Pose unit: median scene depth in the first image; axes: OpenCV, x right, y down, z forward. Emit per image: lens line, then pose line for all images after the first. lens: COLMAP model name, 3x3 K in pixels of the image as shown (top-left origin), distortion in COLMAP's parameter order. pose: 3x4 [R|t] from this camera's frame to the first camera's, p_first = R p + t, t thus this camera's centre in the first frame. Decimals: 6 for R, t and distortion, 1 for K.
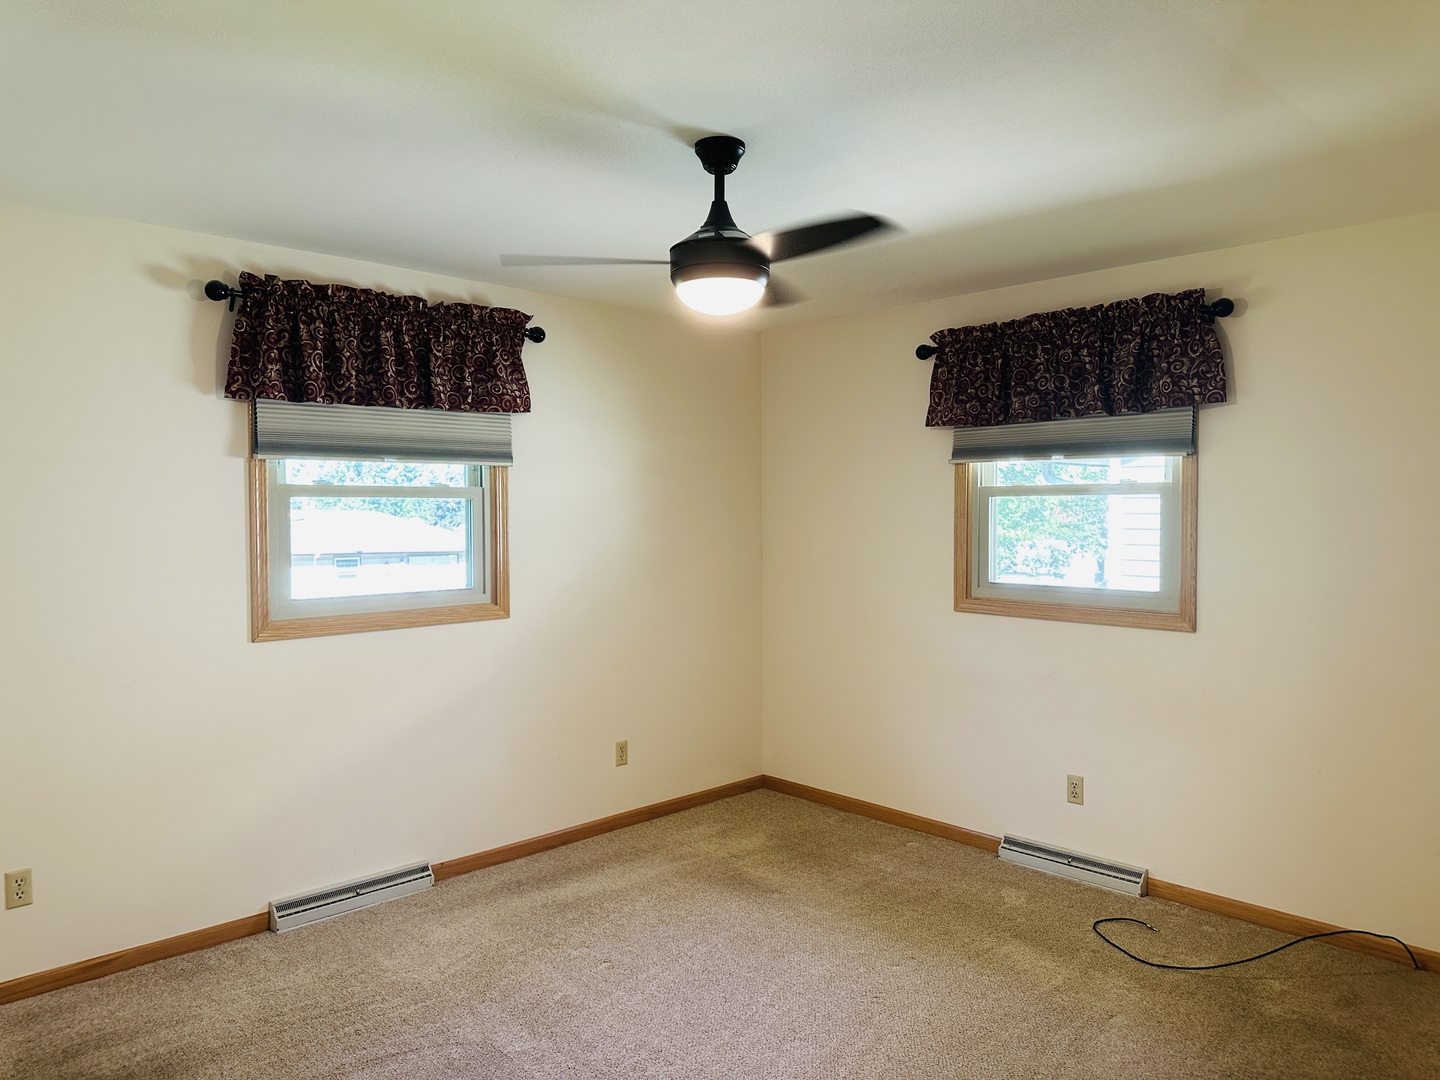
lens RADIAL K [[1021.9, 0, 719.6], [0, 1021.9, 536.7], [0, 0, 1]] dist [0.084907, -0.052700]
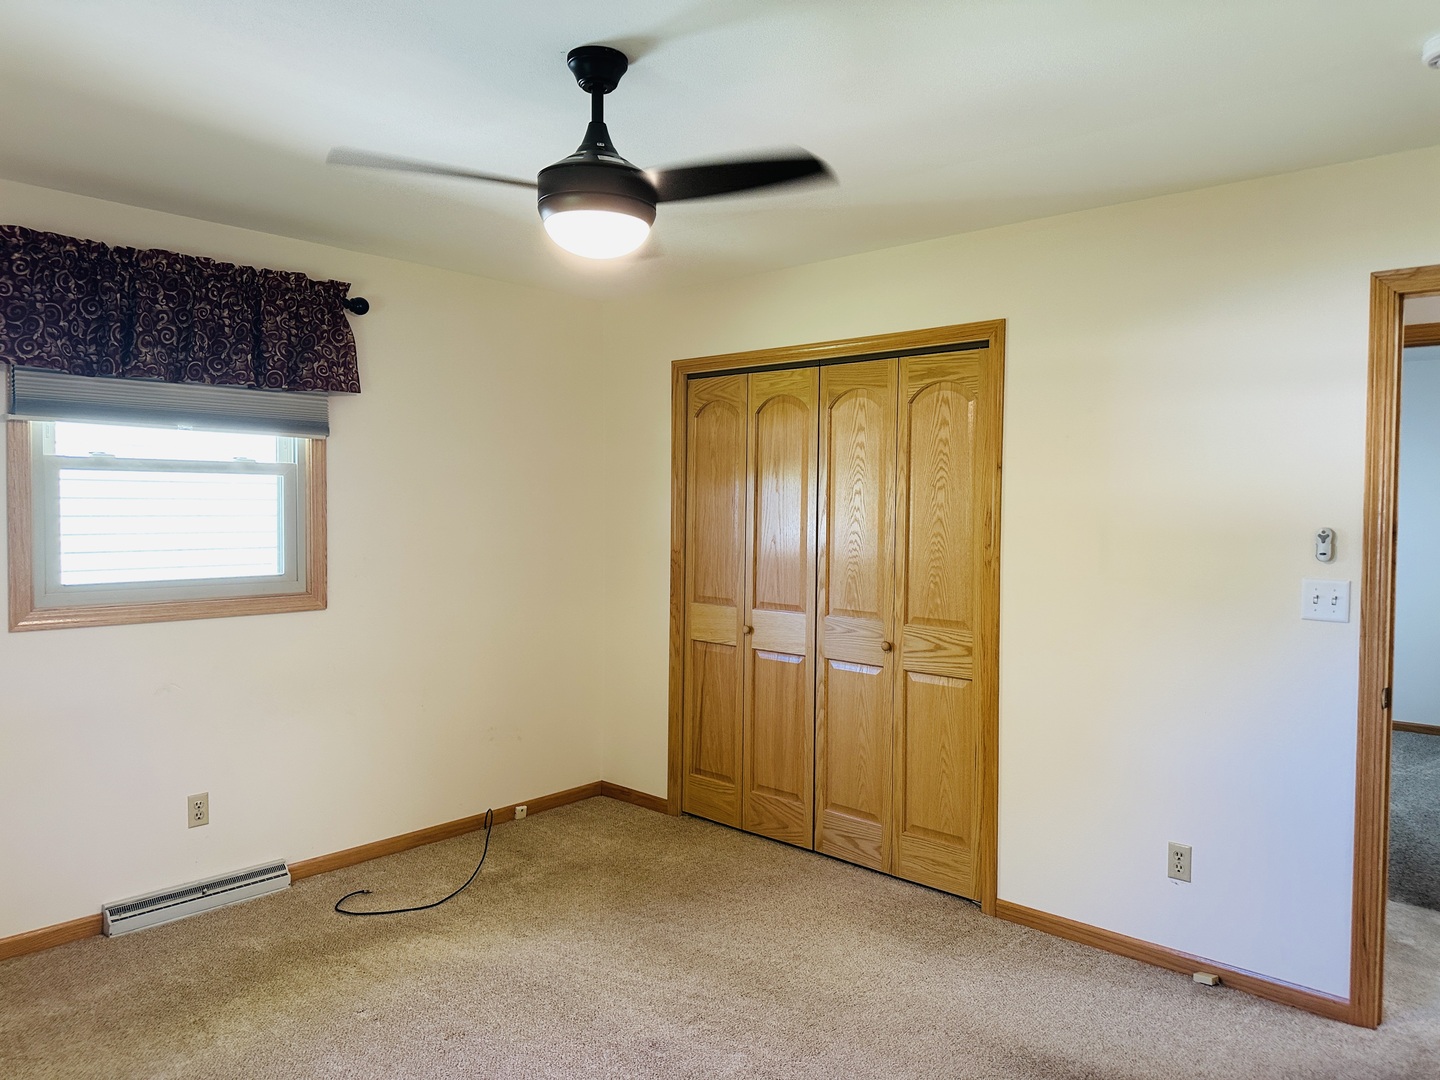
lens RADIAL K [[1021.9, 0, 723.0], [0, 1021.9, 532.0], [0, 0, 1]] dist [0.084907, -0.052700]
pose [[-0.030677, -0.022224, 0.999282, -0.549224], [0.022808, 0.999477, 0.022929, 0.000023], [-0.999269, 0.023495, -0.030154, 0.585344]]
